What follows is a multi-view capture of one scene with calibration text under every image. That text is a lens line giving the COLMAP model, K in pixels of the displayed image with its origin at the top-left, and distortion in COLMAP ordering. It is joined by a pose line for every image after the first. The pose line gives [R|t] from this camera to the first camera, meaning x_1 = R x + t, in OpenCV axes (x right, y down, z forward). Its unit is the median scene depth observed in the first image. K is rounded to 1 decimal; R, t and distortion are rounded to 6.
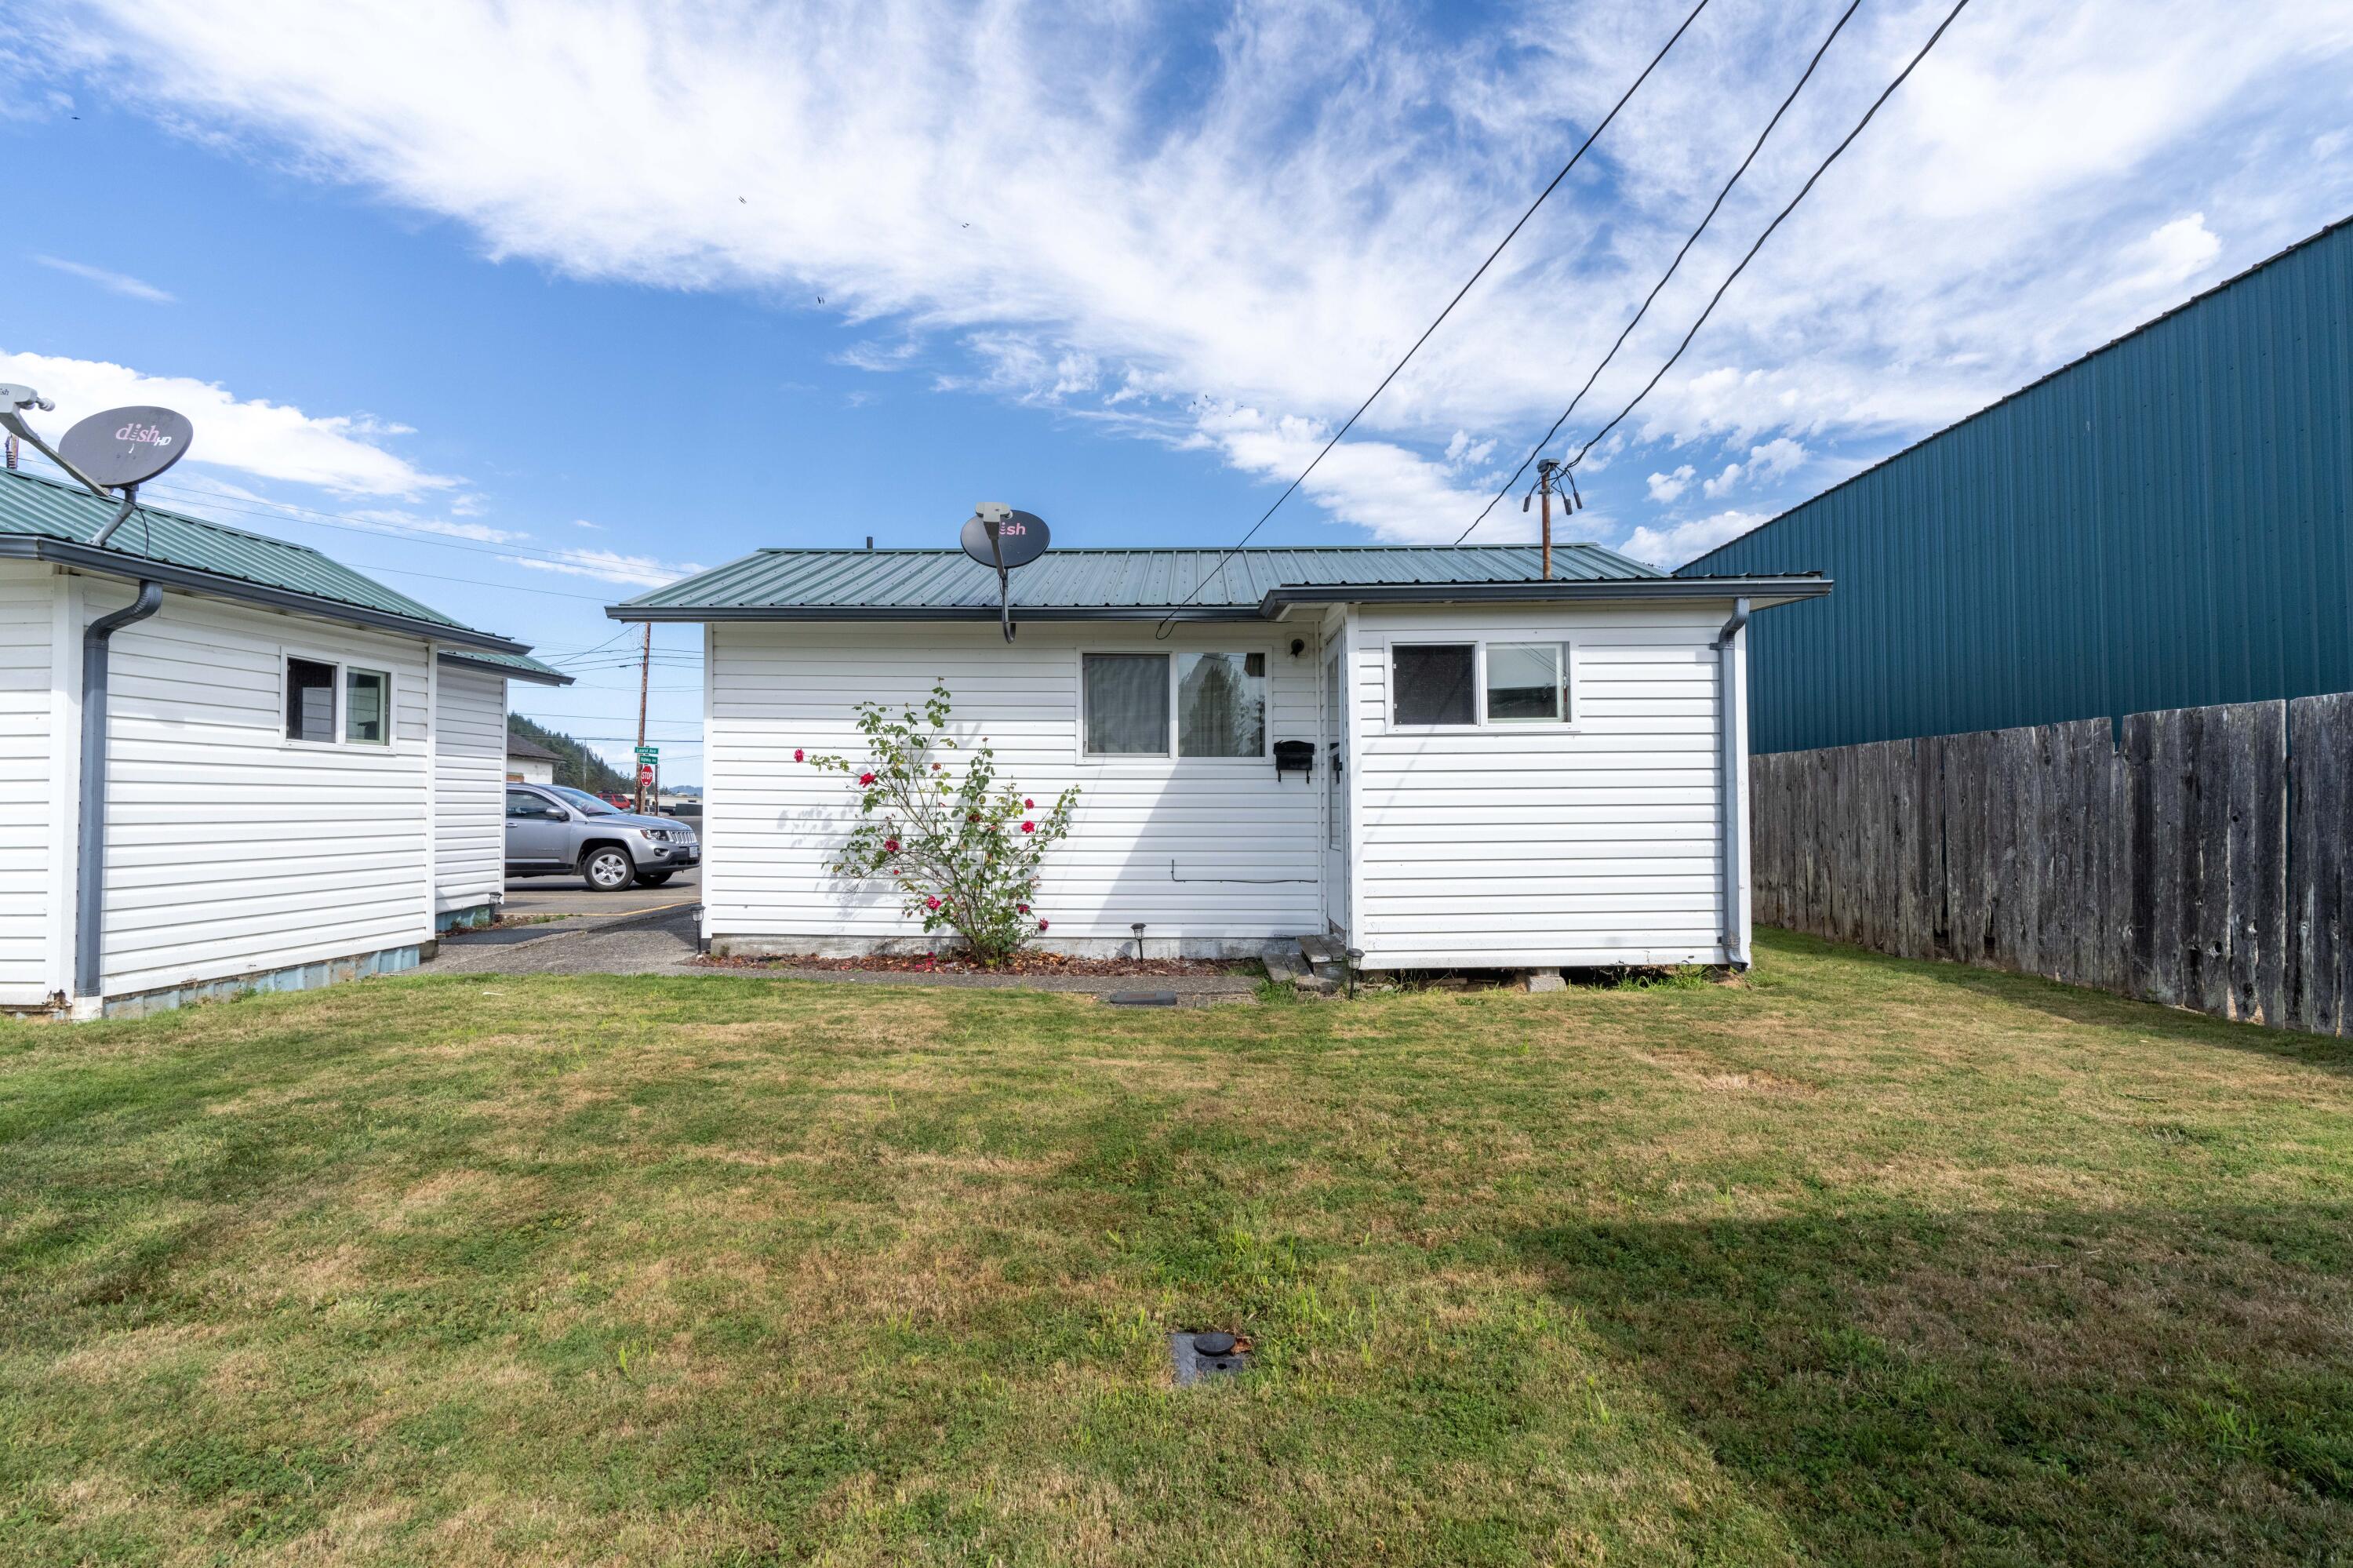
lens RADIAL K [[1074.7, 0, 1178.0], [0, 1074.7, 791.8], [0, 0, 1]] dist [-0.010760, 0.004579]
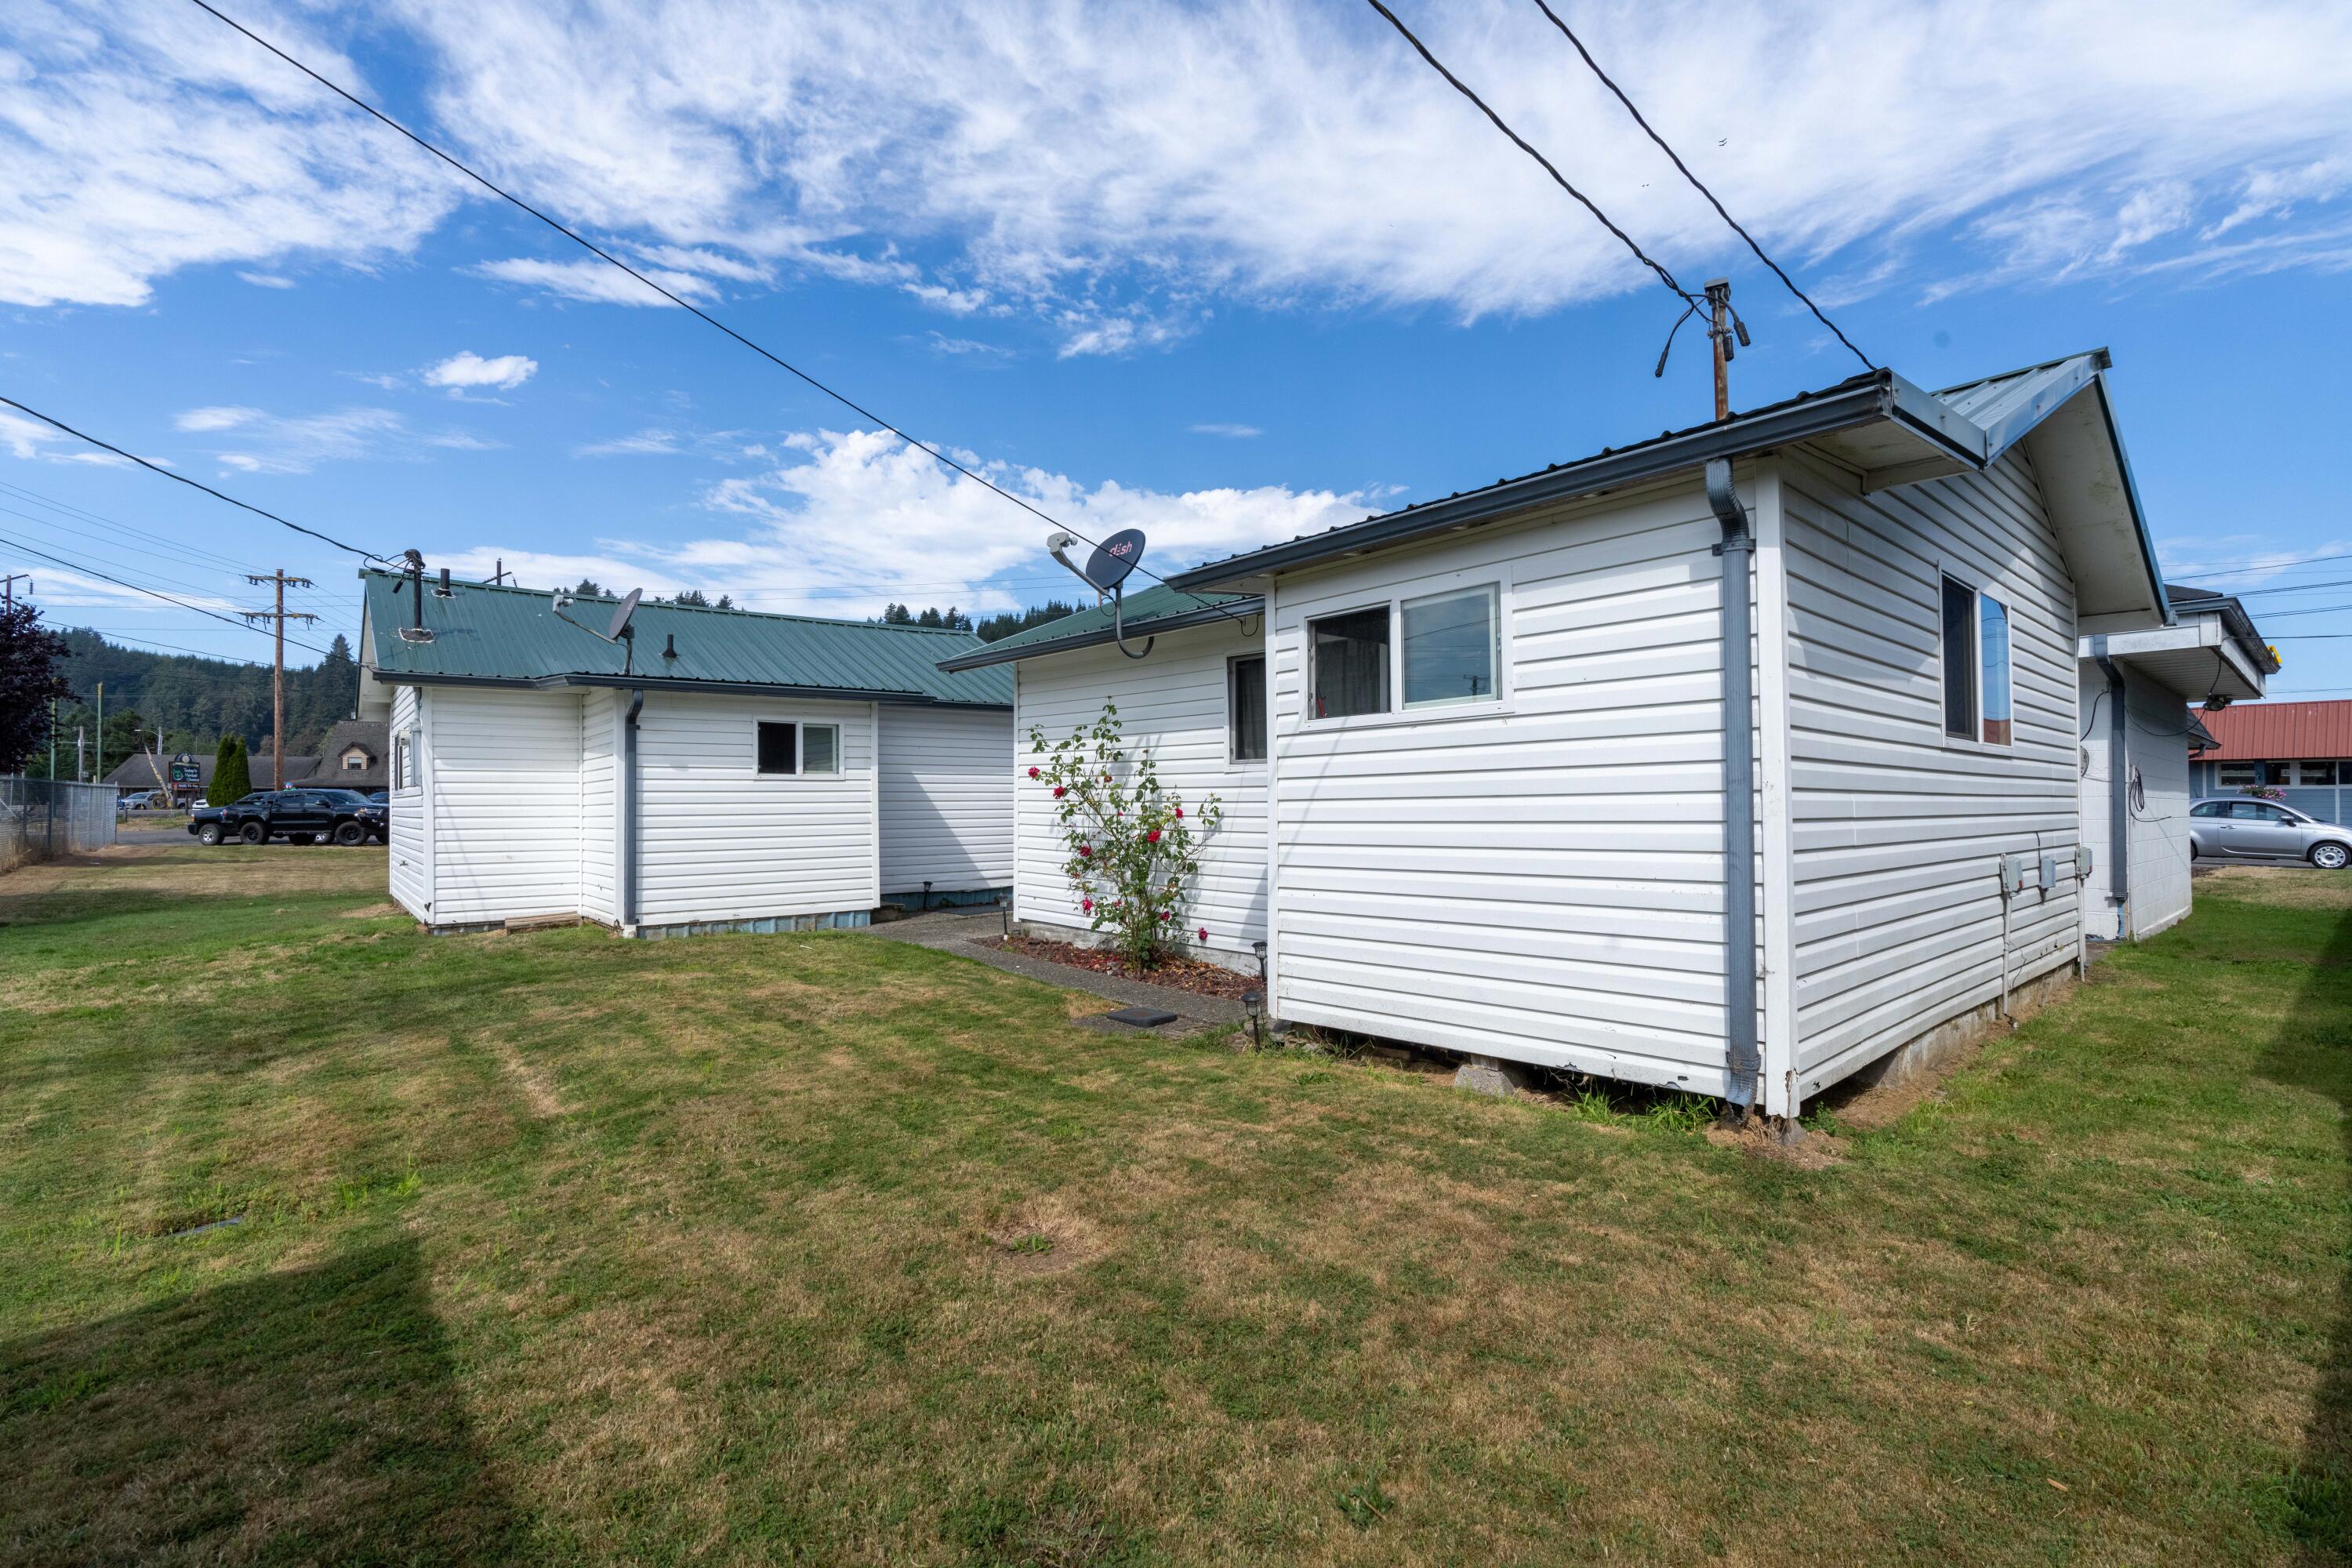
lens RADIAL K [[1074.2, 0, 1185.0], [0, 1074.2, 783.8], [0, 0, 1]] dist [-0.010760, 0.004579]
pose [[0.666292, -0.018336, -0.745465, 0.604552], [0.017861, 0.999803, -0.008628, -0.007329], [0.745477, -0.007566, 0.666488, 0.325020]]
